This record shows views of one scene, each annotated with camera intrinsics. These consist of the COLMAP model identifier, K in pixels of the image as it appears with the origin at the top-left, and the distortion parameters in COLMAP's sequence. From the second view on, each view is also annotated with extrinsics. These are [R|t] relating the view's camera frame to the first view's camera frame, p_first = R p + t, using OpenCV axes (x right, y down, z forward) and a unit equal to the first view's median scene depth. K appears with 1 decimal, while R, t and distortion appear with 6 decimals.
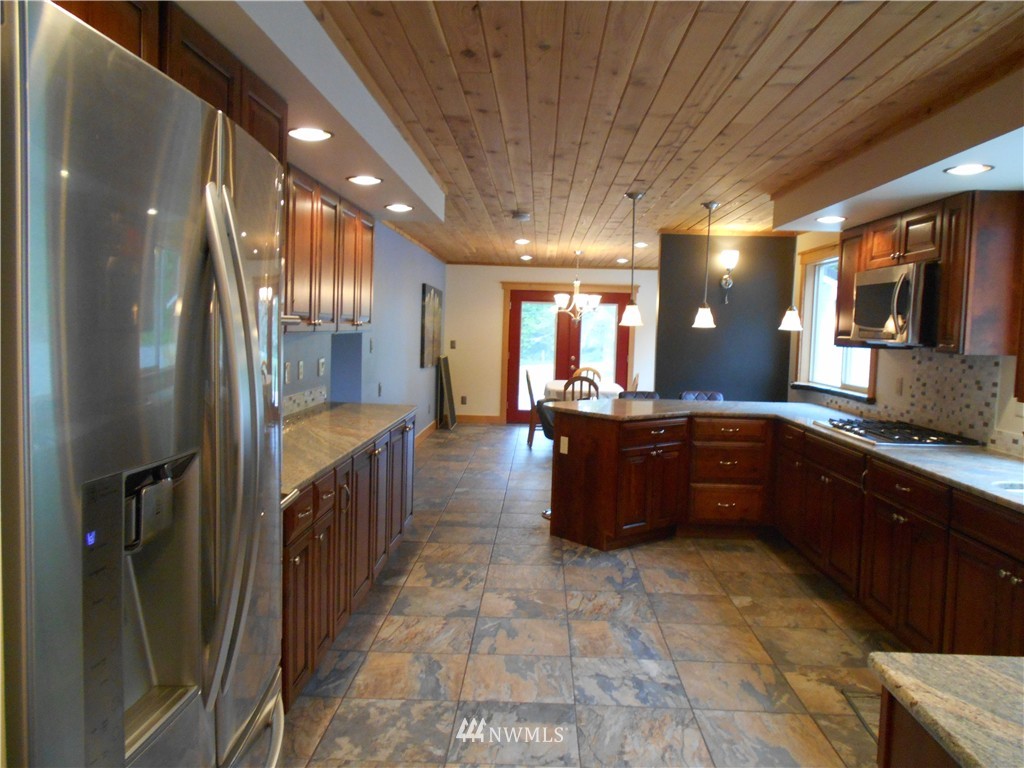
lens RADIAL K [[807.5, 0, 516.7], [0, 807.5, 381.9], [0, 0, 1]] dist [-0.048467, 0.057389]
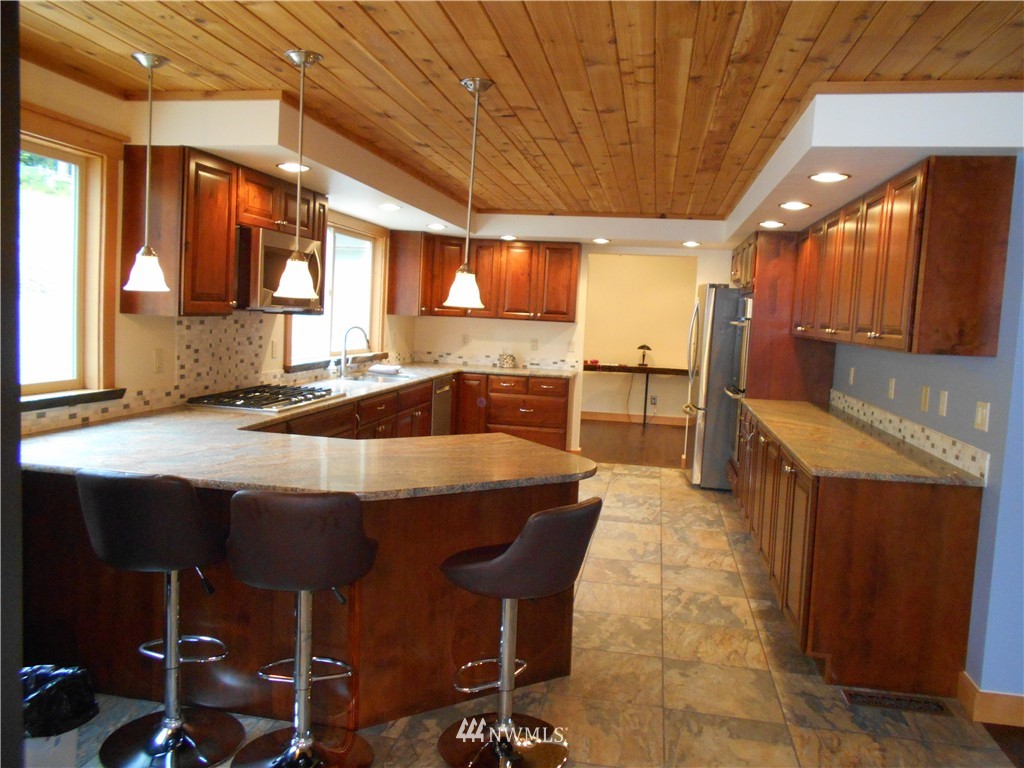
lens RADIAL K [[807.5, 0, 516.7], [0, 807.5, 381.9], [0, 0, 1]] dist [-0.048467, 0.057389]
pose [[-0.987376, -0.082844, 0.135004, 0.023138], [-0.061061, 0.985522, 0.158172, -0.139562], [-0.146153, 0.147931, -0.978139, 1.995615]]
